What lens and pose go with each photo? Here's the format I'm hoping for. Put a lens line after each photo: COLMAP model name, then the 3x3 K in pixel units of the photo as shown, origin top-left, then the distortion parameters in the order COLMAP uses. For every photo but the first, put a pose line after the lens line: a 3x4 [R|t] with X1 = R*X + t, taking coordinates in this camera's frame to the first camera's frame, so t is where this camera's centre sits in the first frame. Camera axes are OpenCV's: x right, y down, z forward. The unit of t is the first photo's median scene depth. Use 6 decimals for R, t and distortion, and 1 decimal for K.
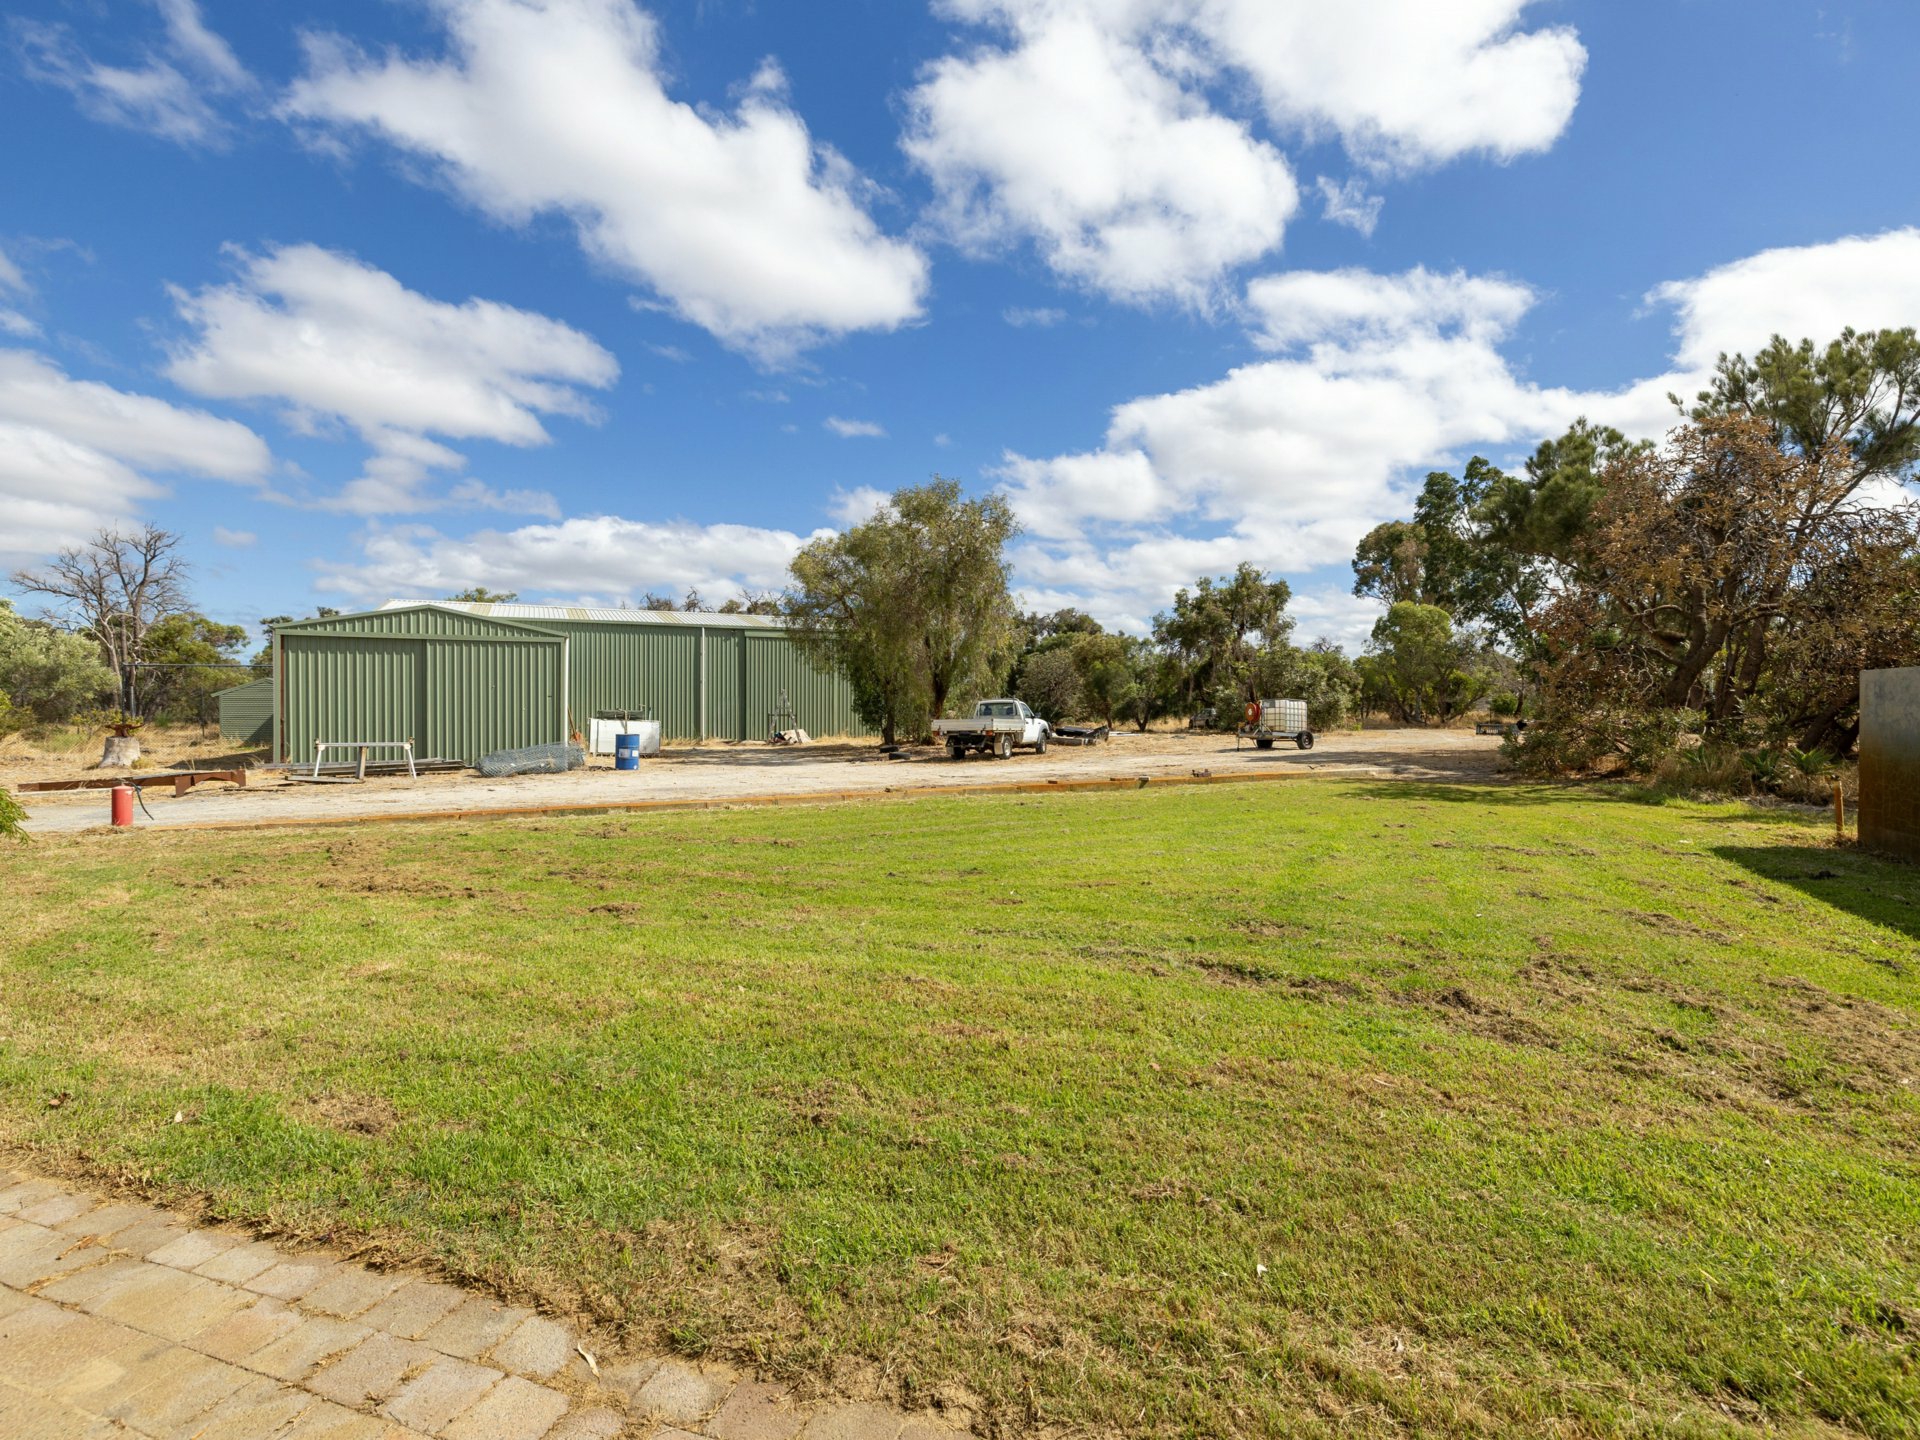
lens RADIAL K [[884.1, 0, 943.3], [0, 884.1, 727.6], [0, 0, 1]] dist [0.001431, 0.001259]
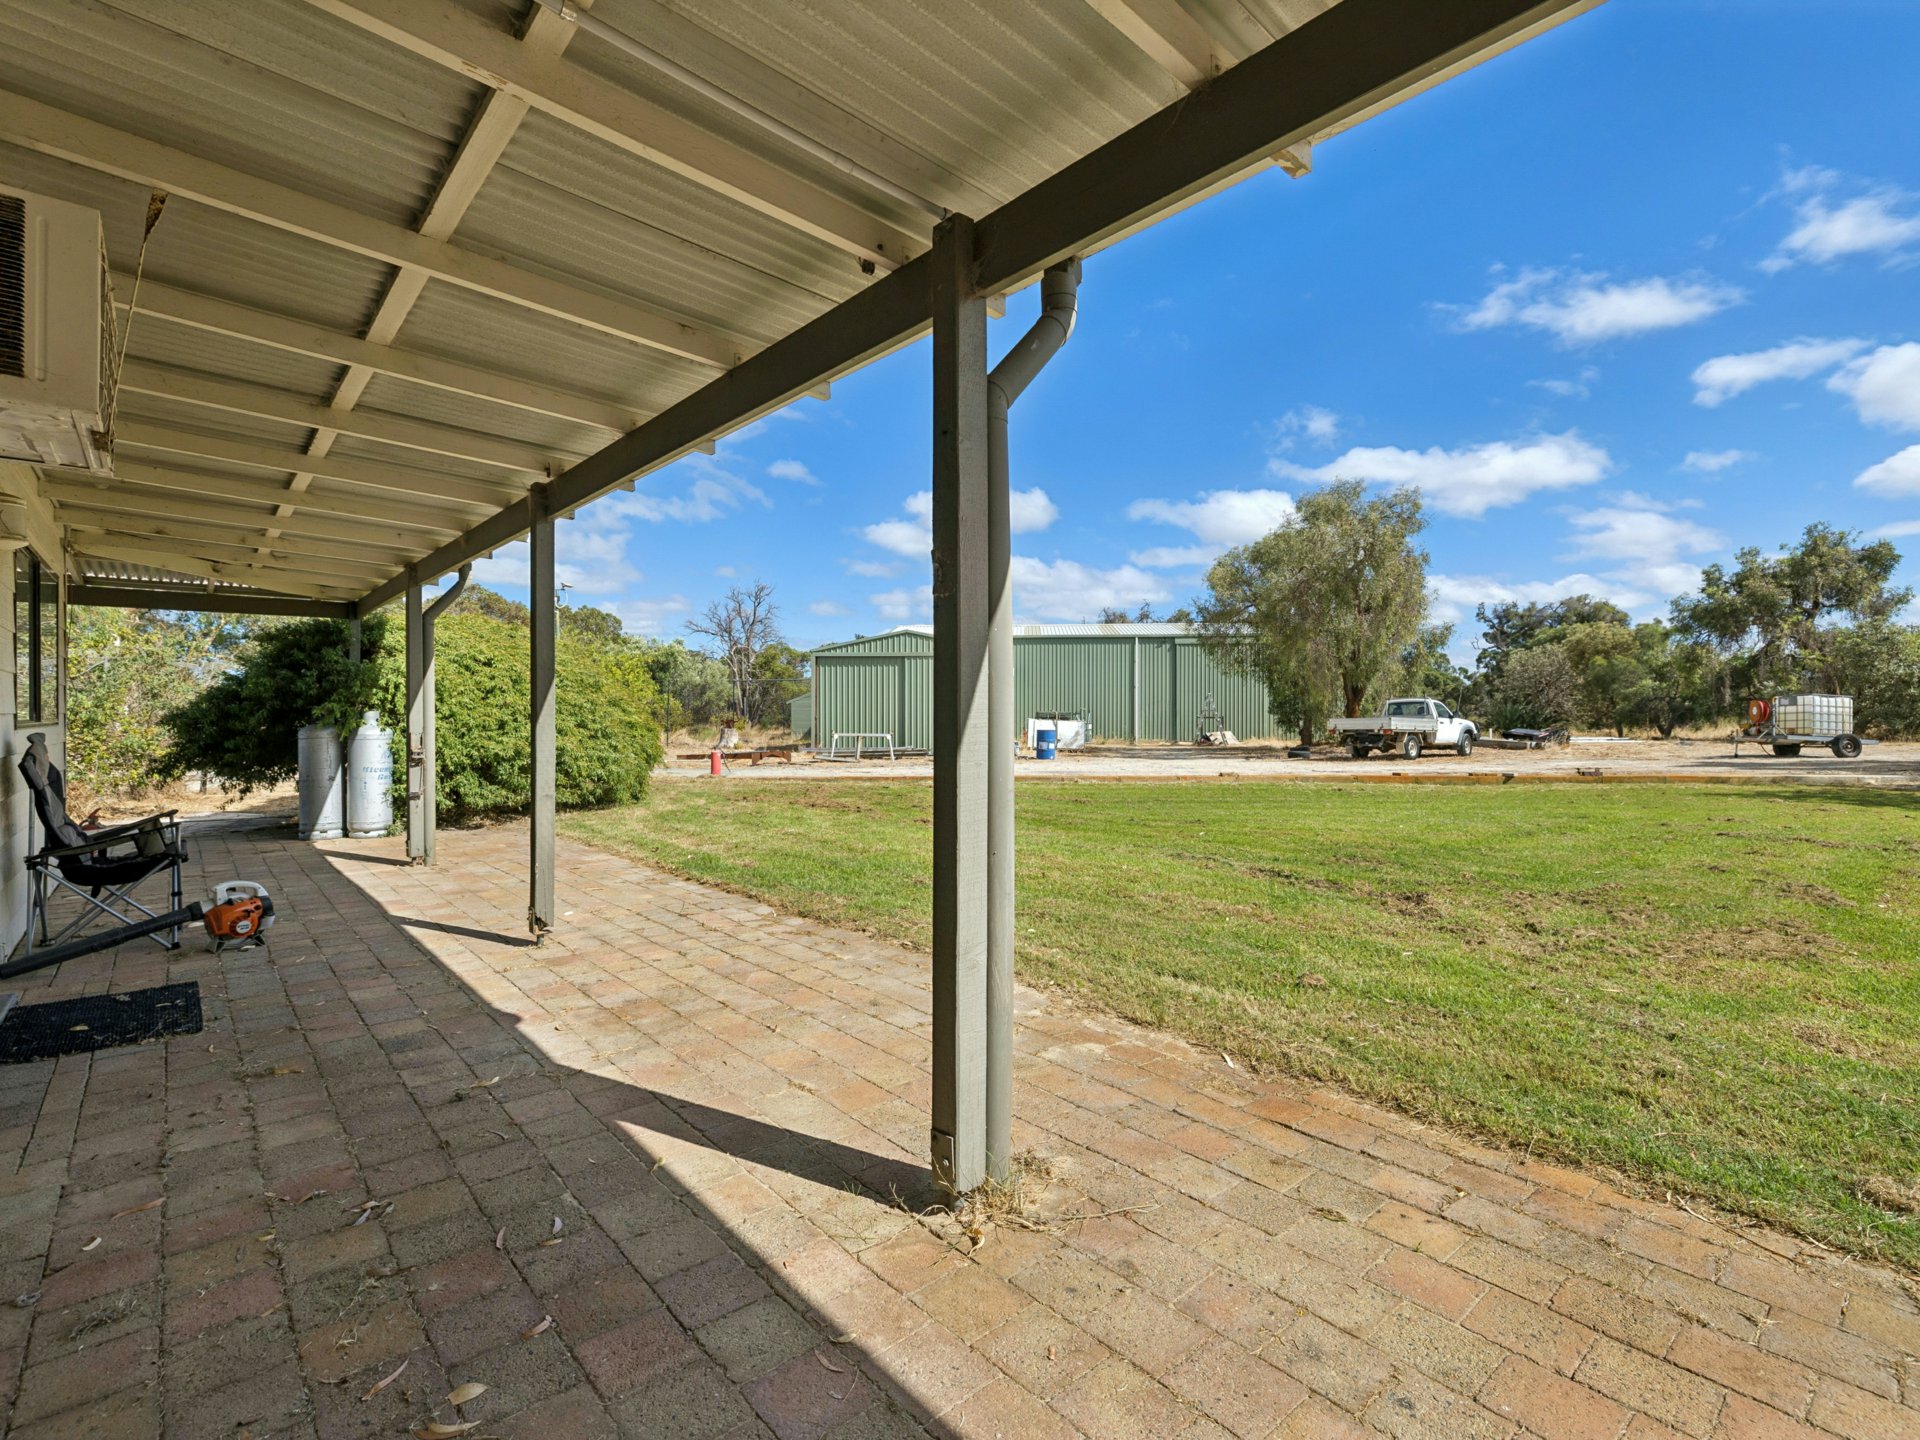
lens RADIAL K [[879.5, 0, 961.4], [0, 879.5, 721.0], [0, 0, 1]] dist [-0.003314, 0.000057]
pose [[0.873554, 0.002295, -0.486722, 0.091218], [-0.010076, 0.999860, -0.013369, 0.009299], [0.486623, 0.016583, 0.873455, -0.070666]]
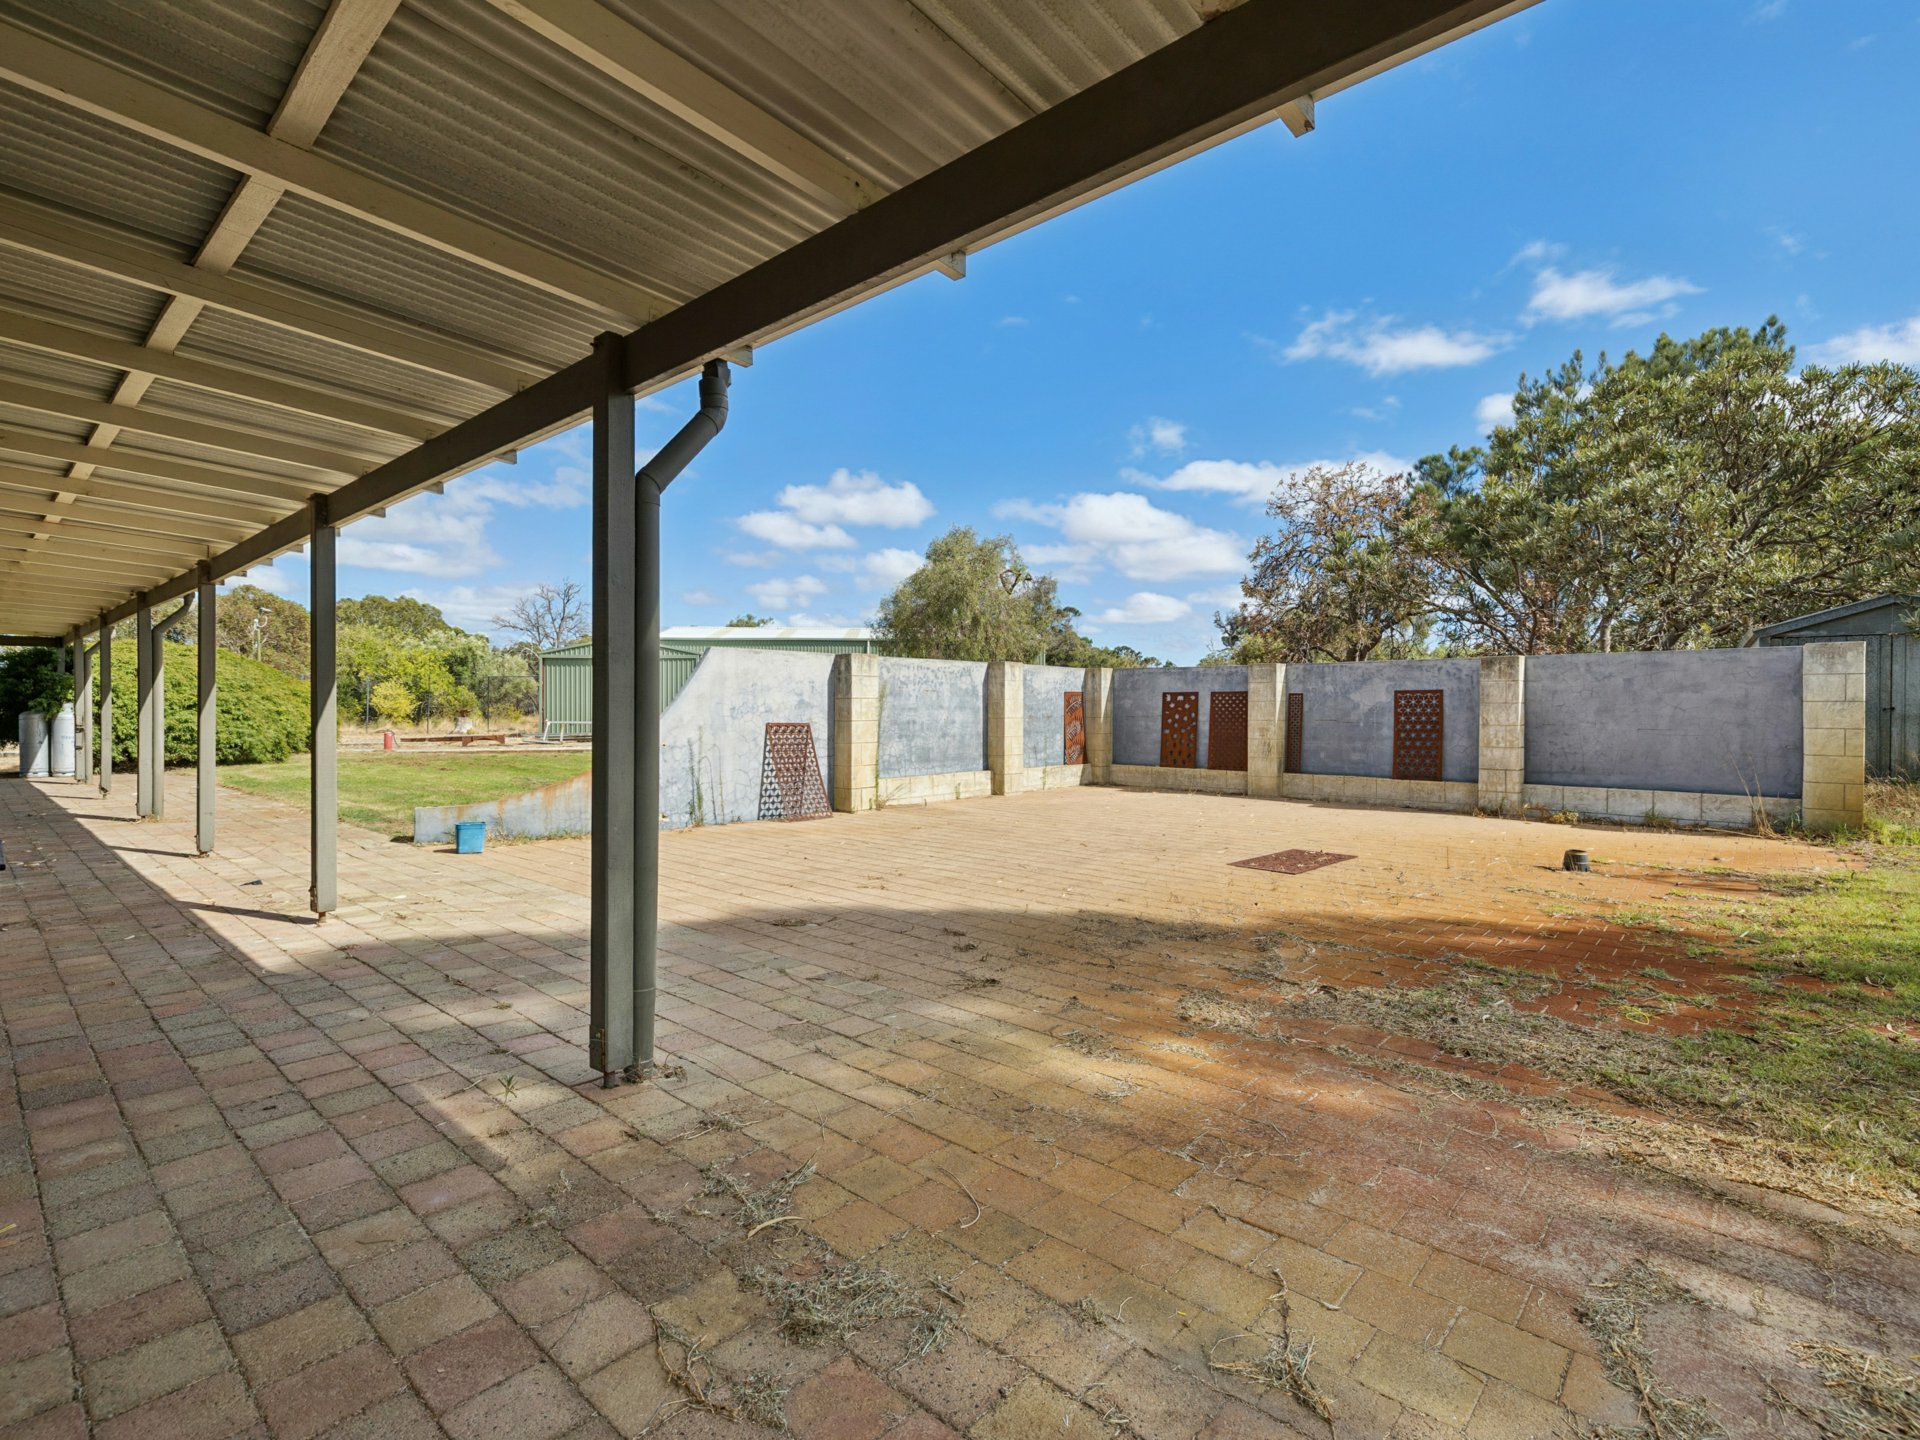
lens RADIAL K [[879.5, 0, 976.8], [0, 879.5, 710.4], [0, 0, 1]] dist [-0.003314, 0.000057]
pose [[0.933295, 0.001953, -0.359106, 0.456036], [-0.008685, 0.999815, -0.017133, 0.012291], [0.359006, 0.019109, 0.933139, -0.196514]]
